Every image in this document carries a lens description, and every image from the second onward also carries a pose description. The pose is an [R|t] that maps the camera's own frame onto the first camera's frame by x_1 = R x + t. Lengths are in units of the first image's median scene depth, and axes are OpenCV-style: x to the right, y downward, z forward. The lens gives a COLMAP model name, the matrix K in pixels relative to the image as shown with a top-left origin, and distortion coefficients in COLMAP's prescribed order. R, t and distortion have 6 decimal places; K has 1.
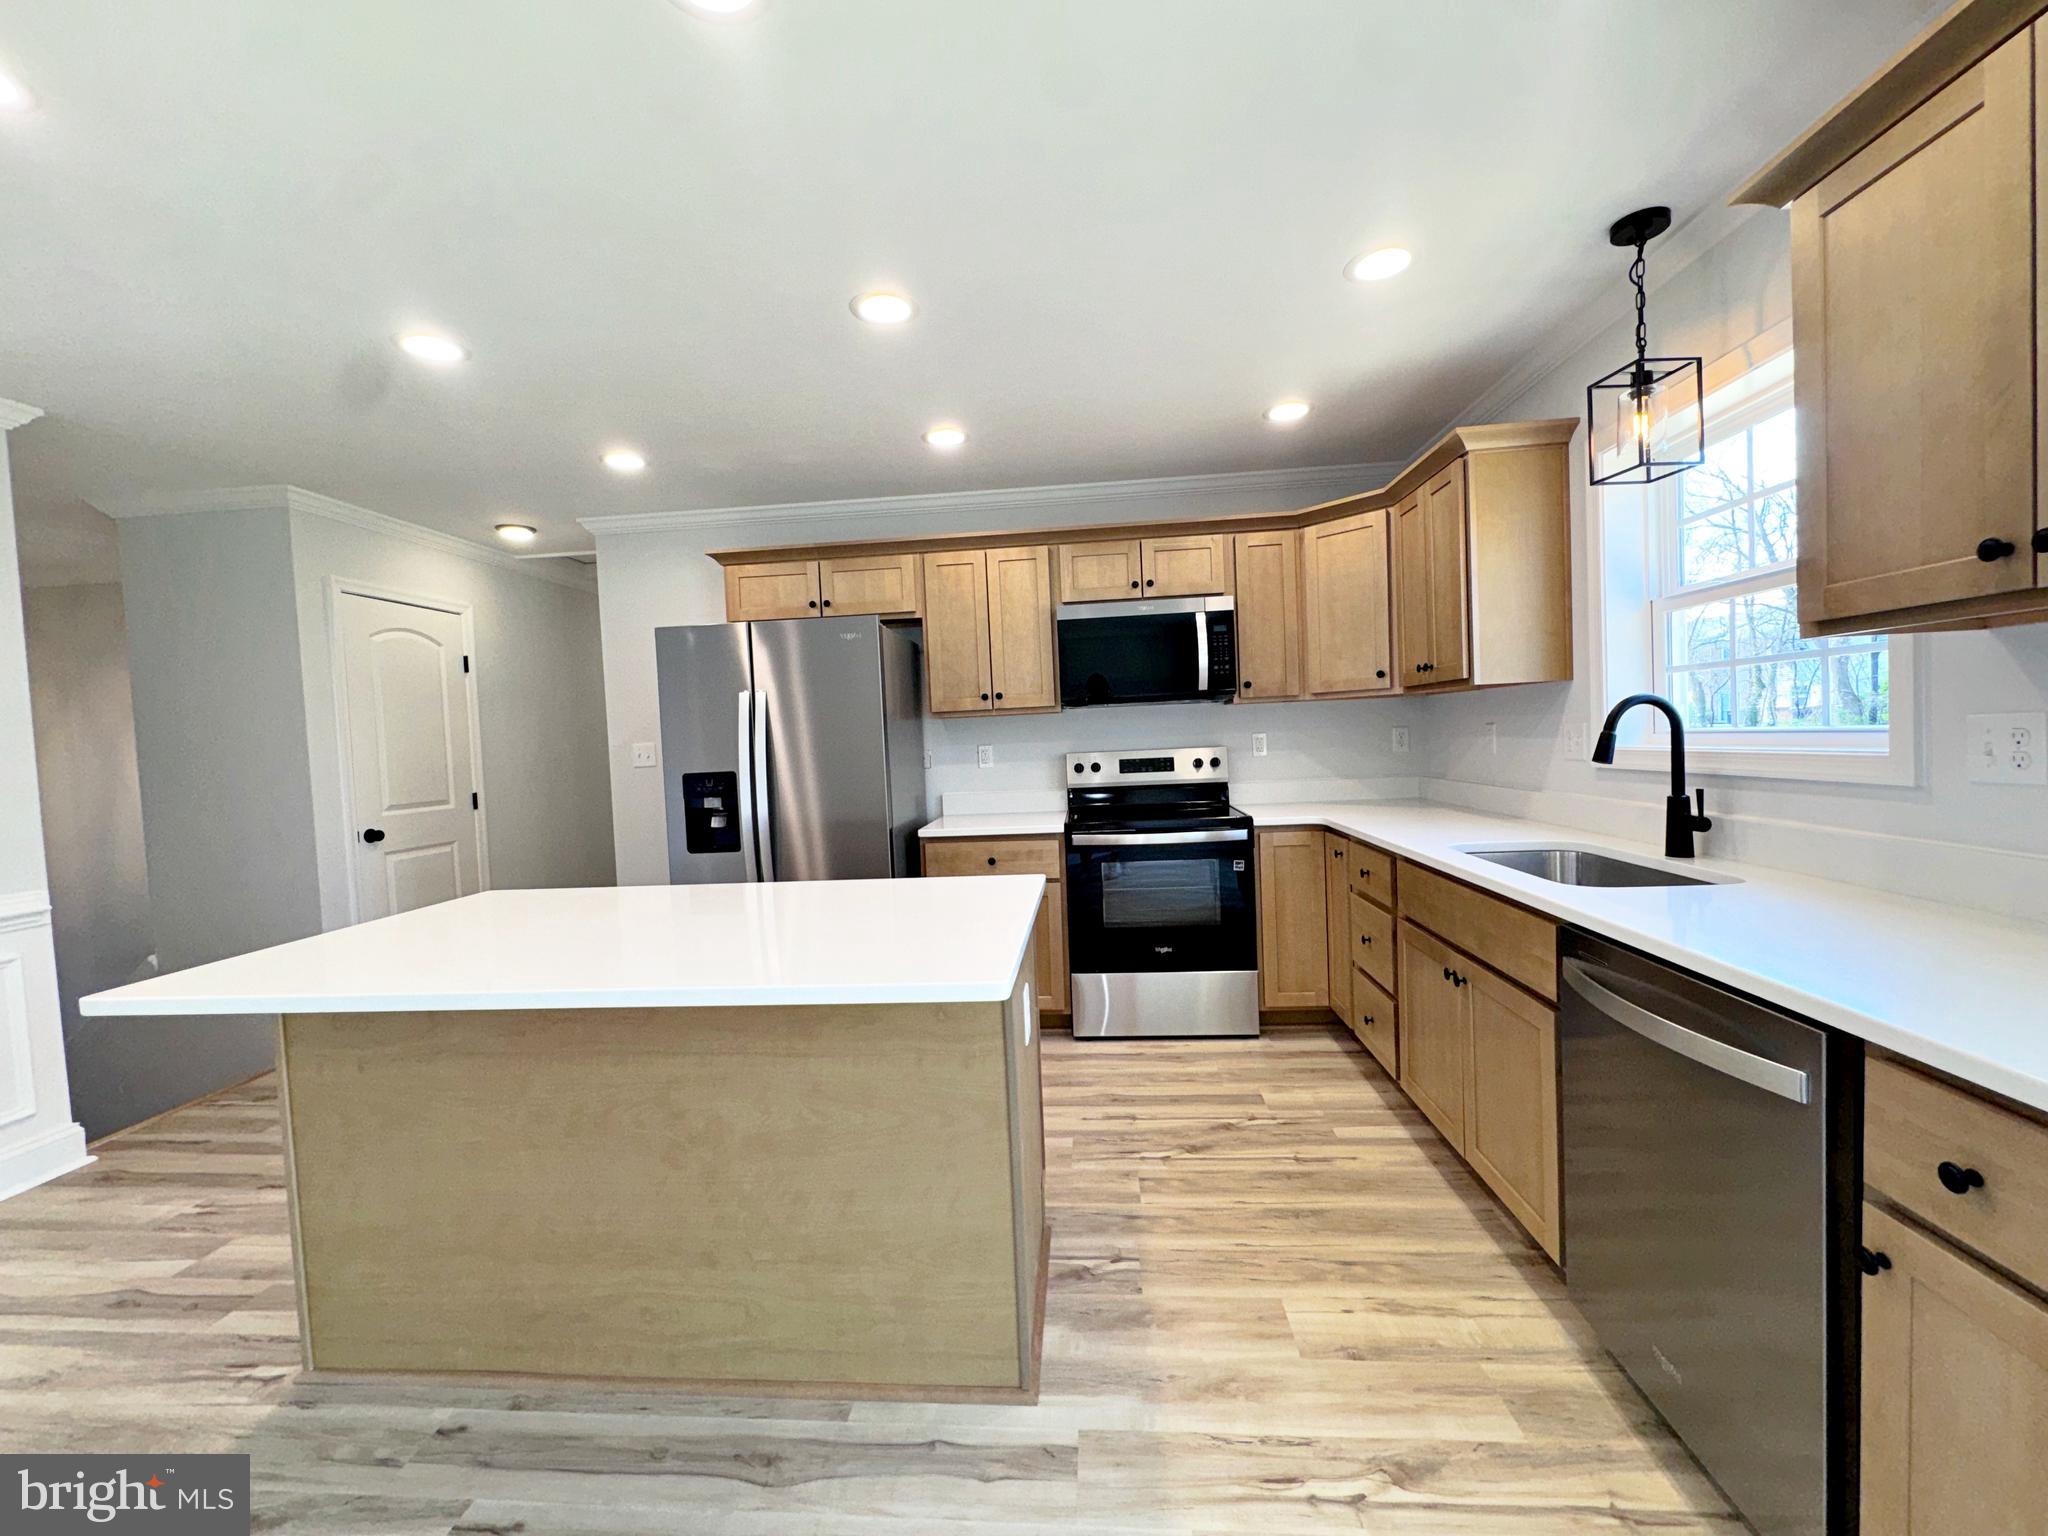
lens RADIAL K [[817.7, 0, 1024.0], [0, 817.7, 768.0], [0, 0, 1]] dist [-0.001936, -0.000437]
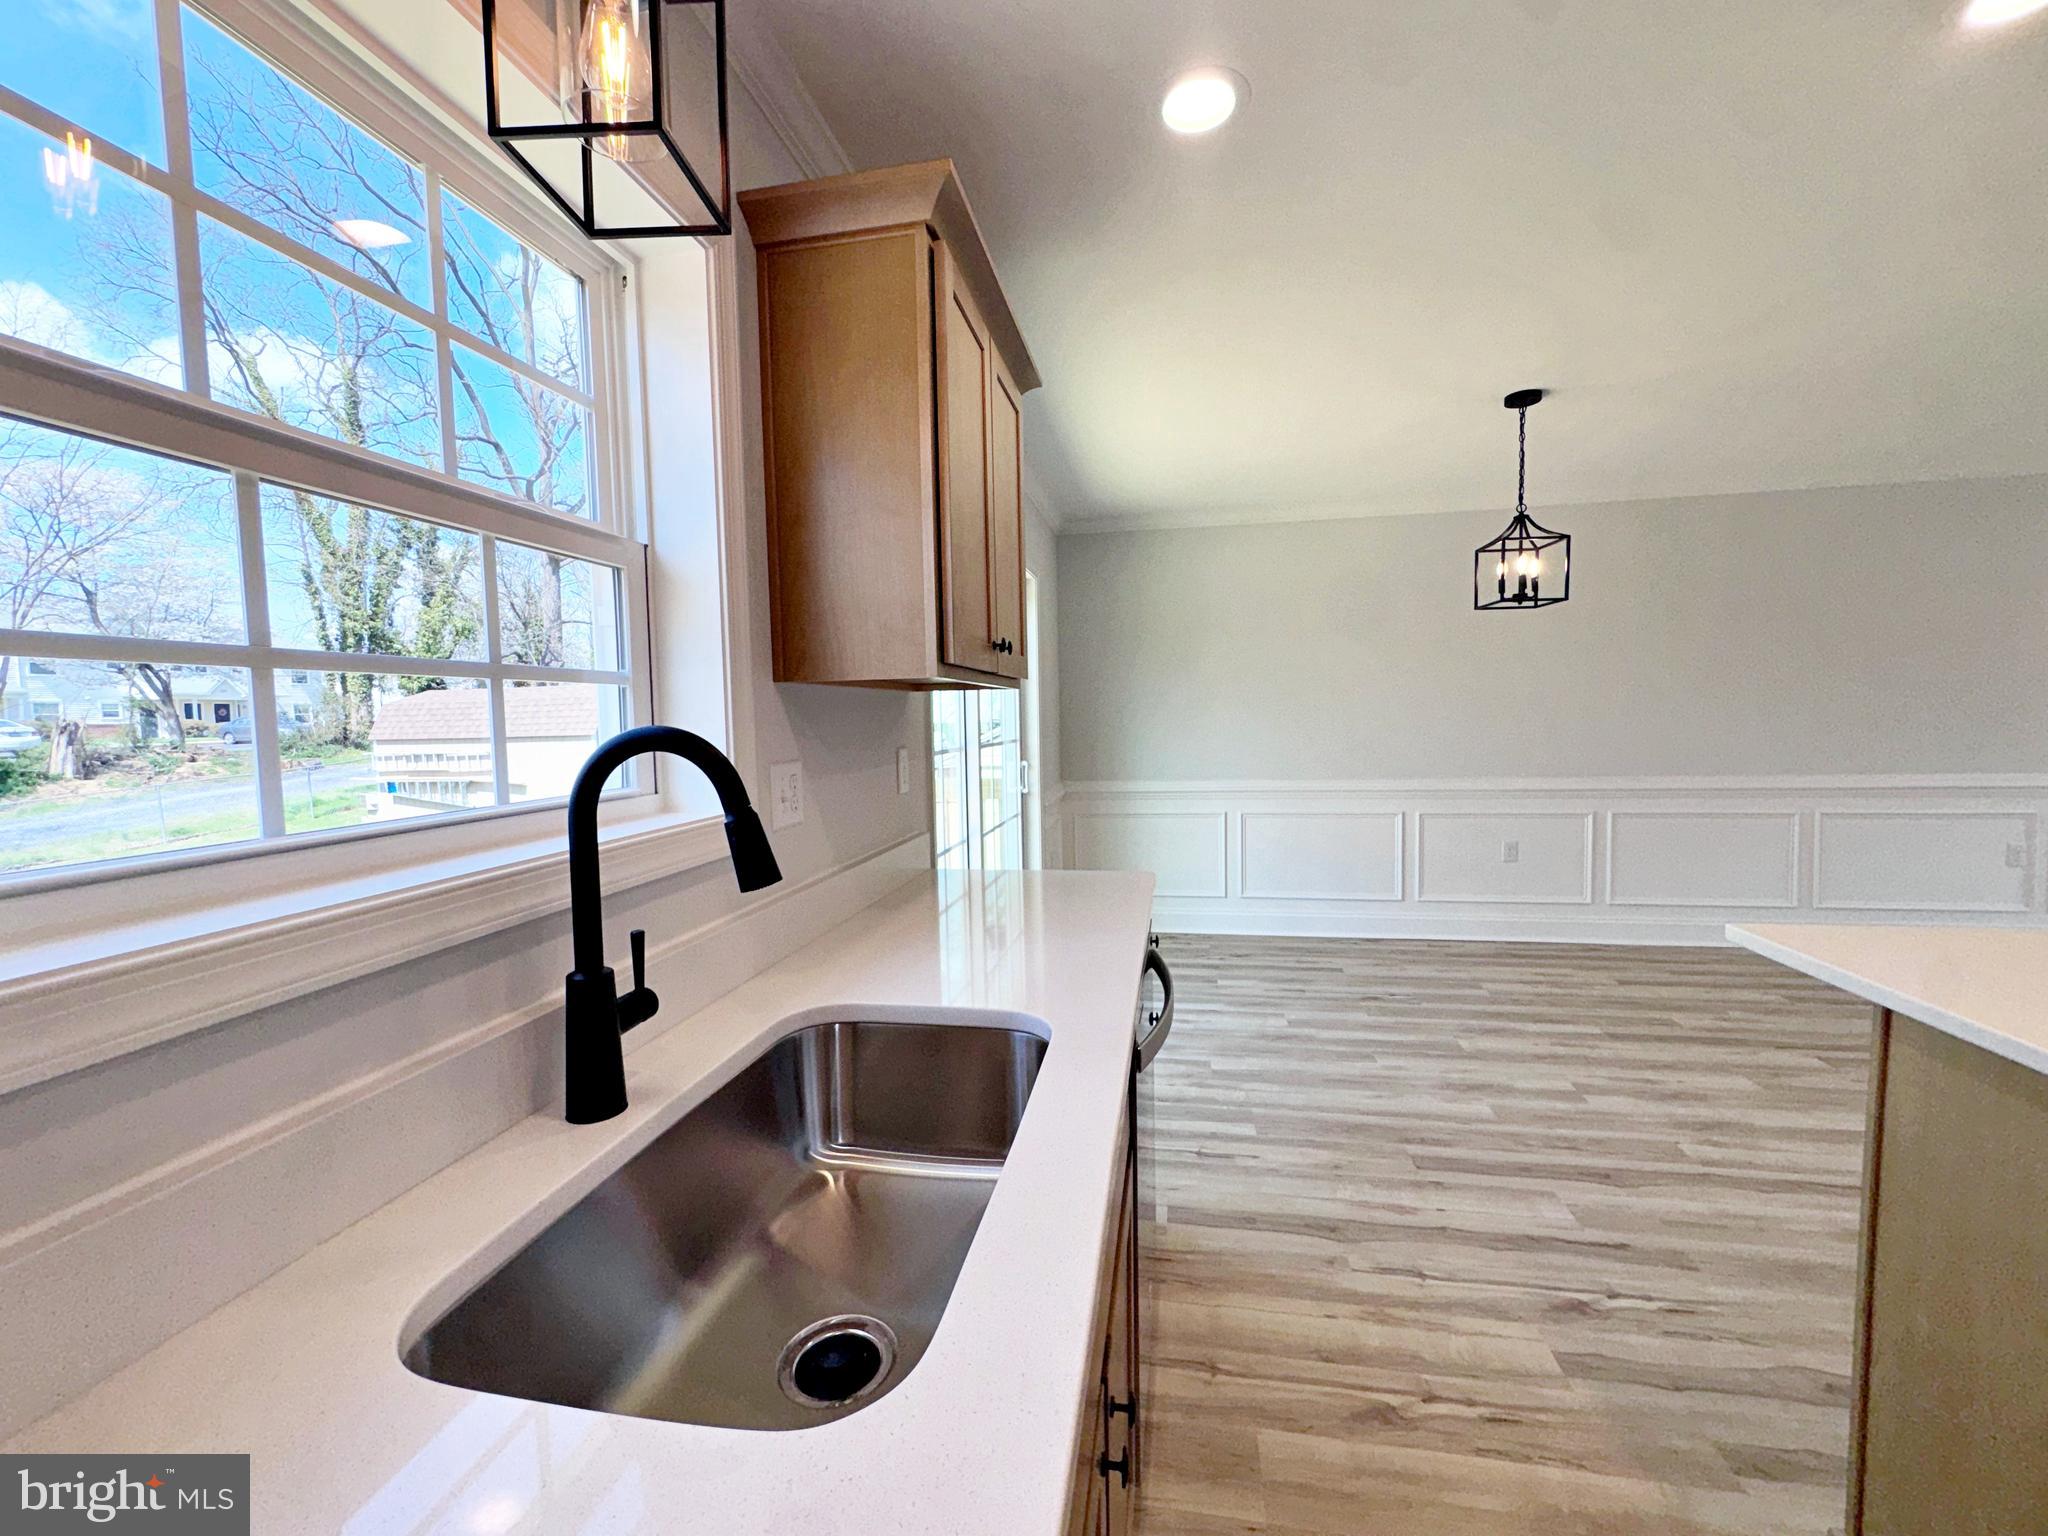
lens RADIAL K [[817.7, 0, 1024.0], [0, 817.7, 768.0], [0, 0, 1]] dist [-0.001936, -0.000437]
pose [[-0.992464, 0.059614, 0.107054, 0.363371], [0.070028, 0.992884, 0.096314, -0.065473], [-0.100550, 0.103085, -0.989577, 0.956253]]
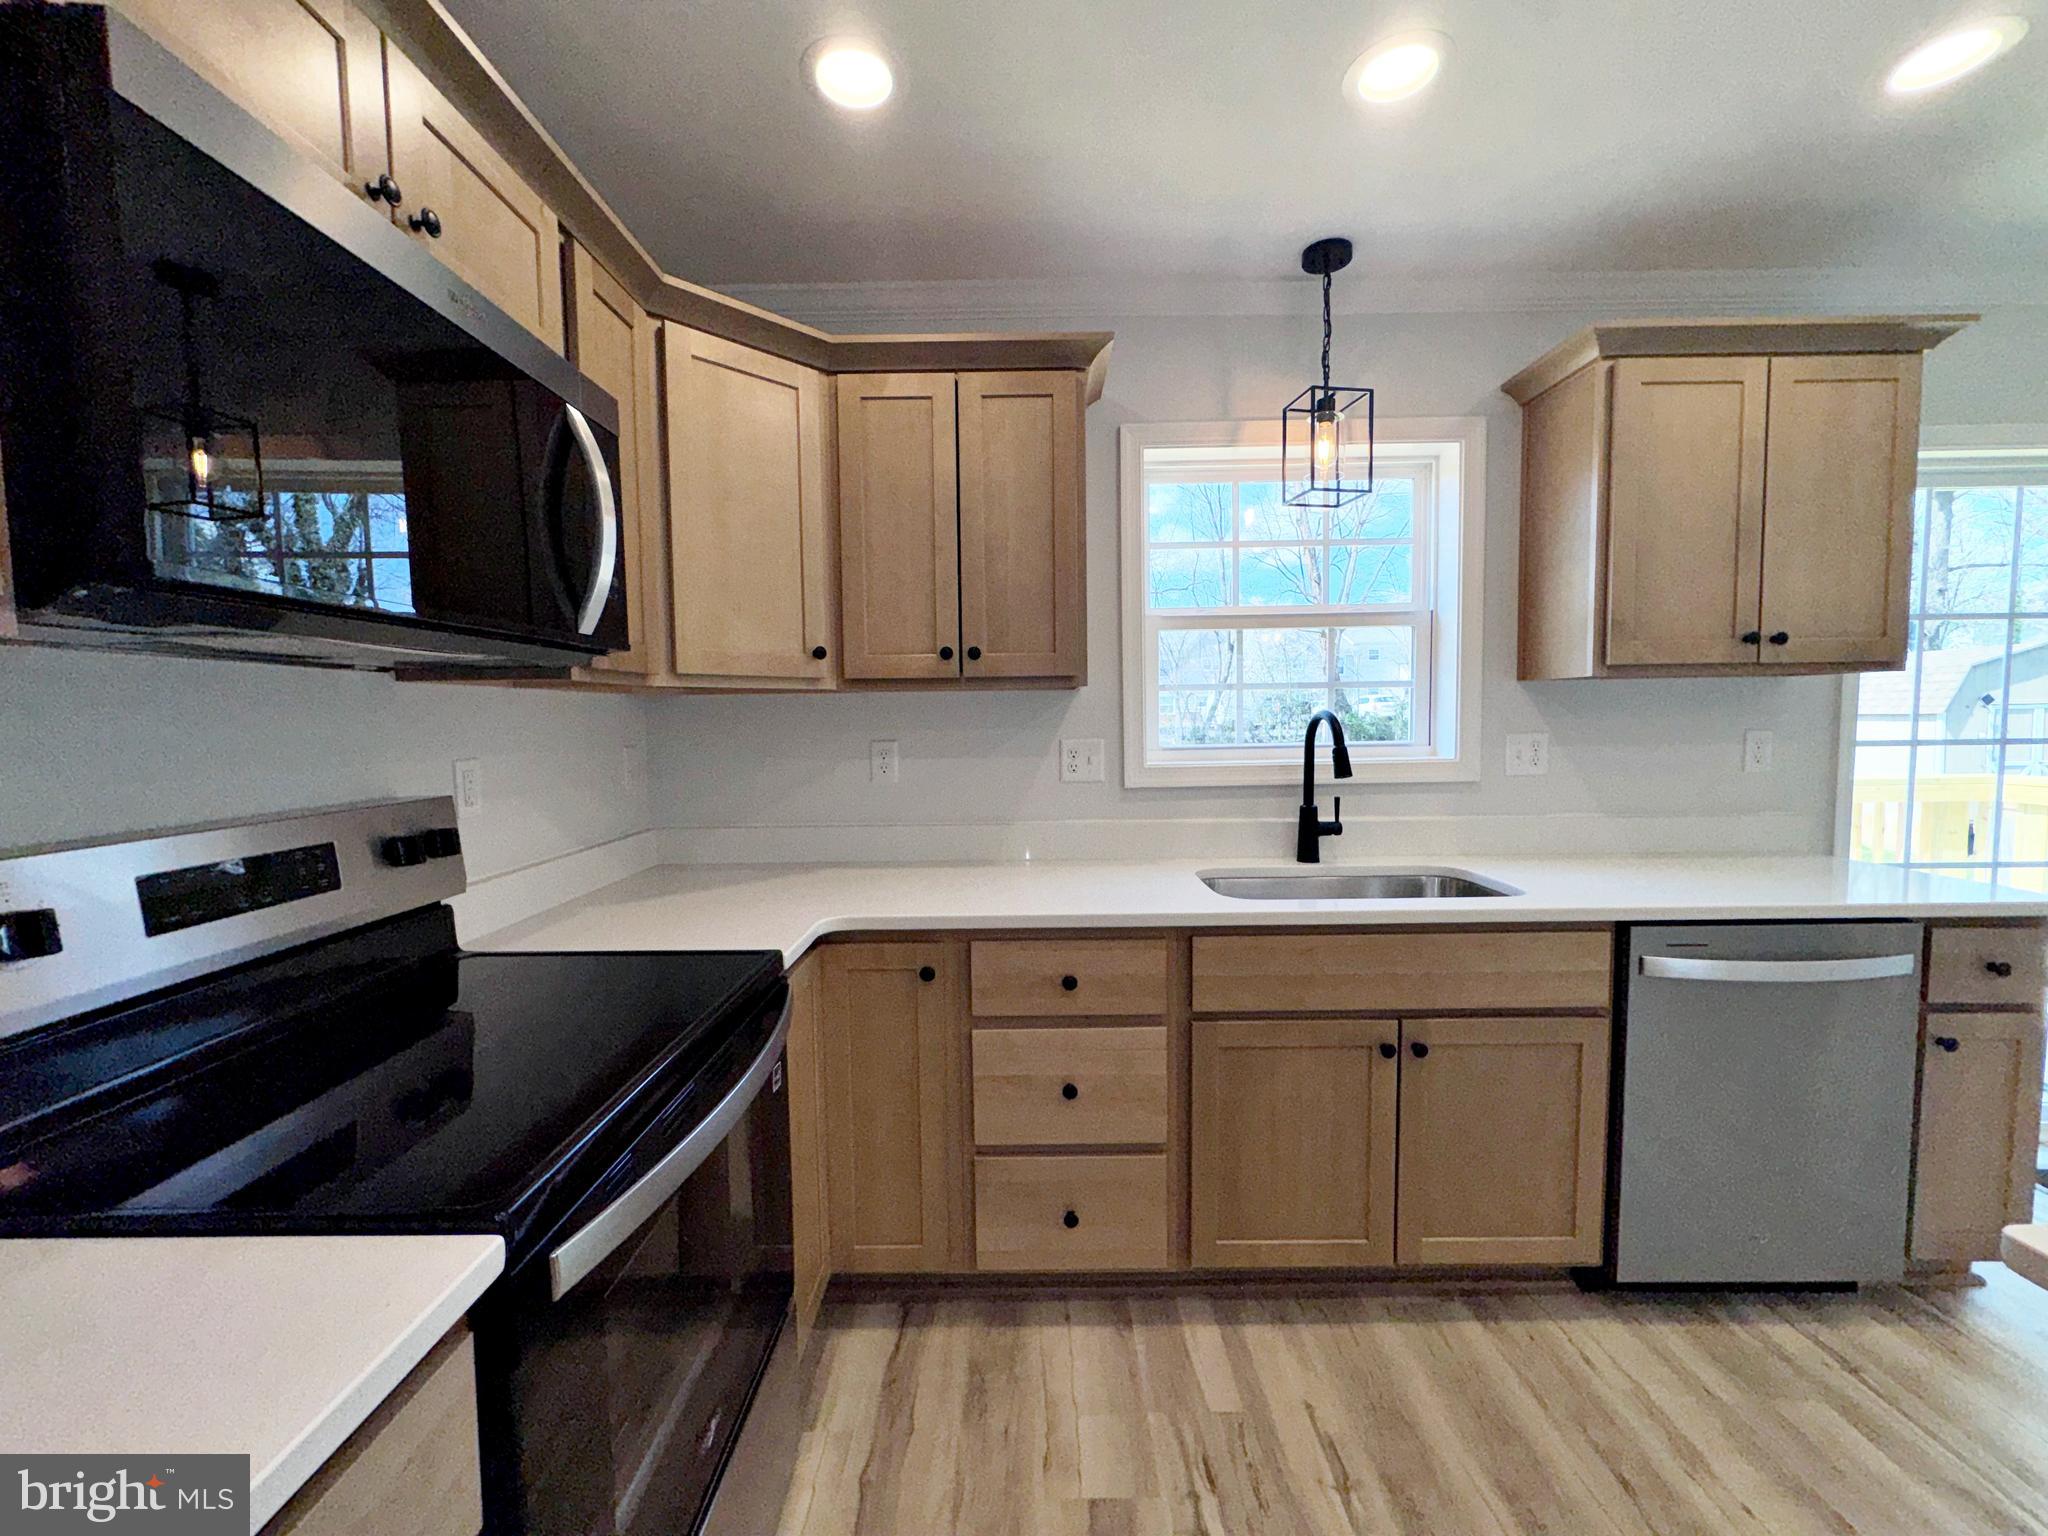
lens RADIAL K [[817.7, 0, 1024.0], [0, 817.7, 768.0], [0, 0, 1]] dist [-0.001936, -0.000437]
pose [[-0.076828, -0.017083, 0.996898, -0.171442], [0.056563, 0.998168, 0.021464, -0.041763], [-0.995439, 0.058037, -0.075721, 1.001769]]
